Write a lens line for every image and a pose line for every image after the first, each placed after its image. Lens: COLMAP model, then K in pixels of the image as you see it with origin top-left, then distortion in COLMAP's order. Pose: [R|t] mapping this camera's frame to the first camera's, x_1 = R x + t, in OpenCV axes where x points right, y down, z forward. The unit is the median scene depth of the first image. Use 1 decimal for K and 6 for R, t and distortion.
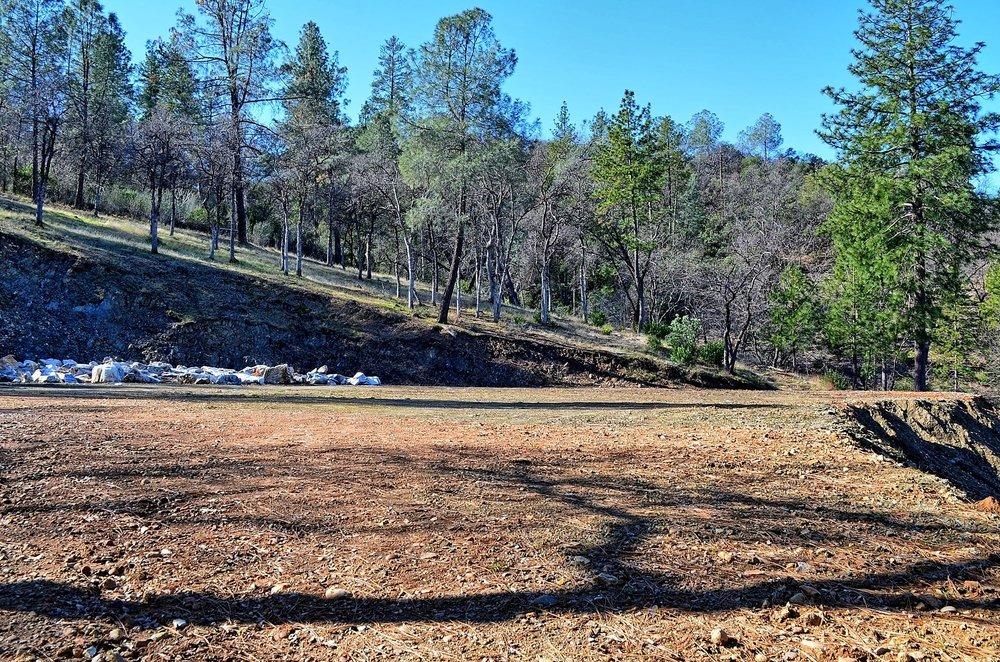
lens RADIAL K [[999.5, 0, 504.7], [0, 999.5, 328.0], [0, 0, 1]] dist [-0.060258, 0.006531]
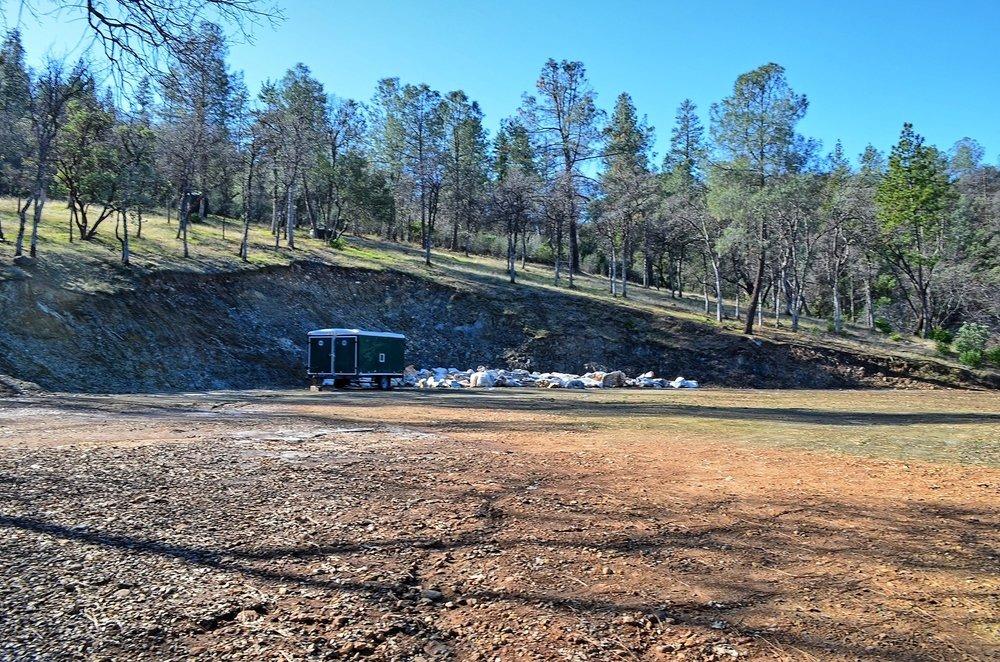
lens RADIAL K [[789.9, 0, 502.9], [0, 789.9, 328.8], [0, 0, 1]] dist [-0.086654, 0.016308]
pose [[0.941749, -0.019637, -0.335743, -0.023265], [0.016782, 0.999794, -0.011405, -0.004811], [0.335897, 0.005107, 0.941885, 0.036370]]
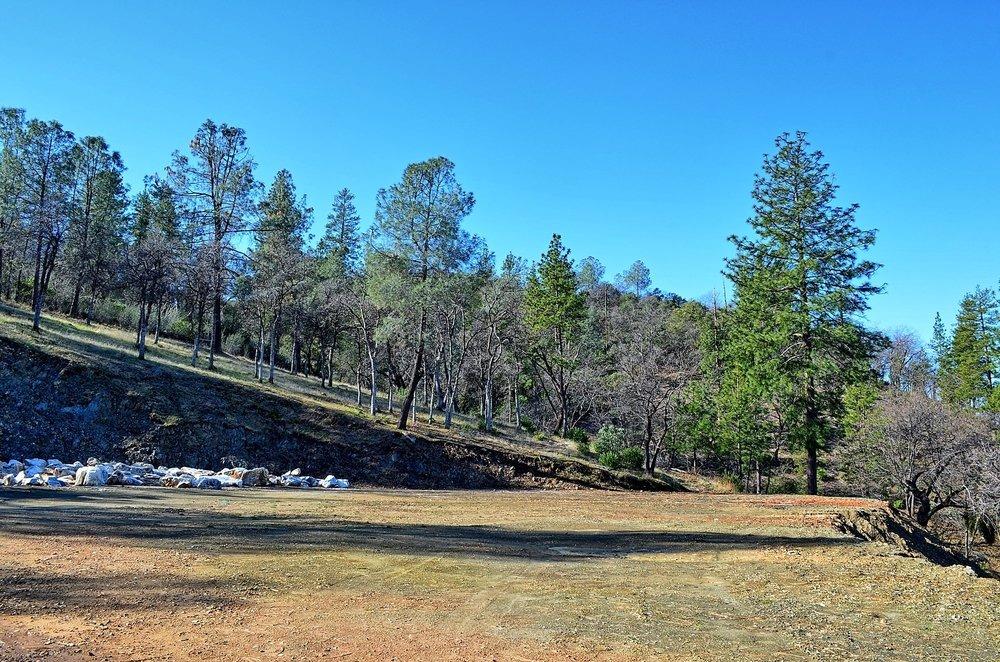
lens RADIAL K [[789.9, 0, 502.9], [0, 789.9, 328.8], [0, 0, 1]] dist [-0.086654, 0.016308]
pose [[0.994039, 0.029123, 0.105067, -0.043330], [-0.016165, 0.992382, -0.122137, -0.009917], [-0.107824, 0.119711, 0.986936, 0.098268]]
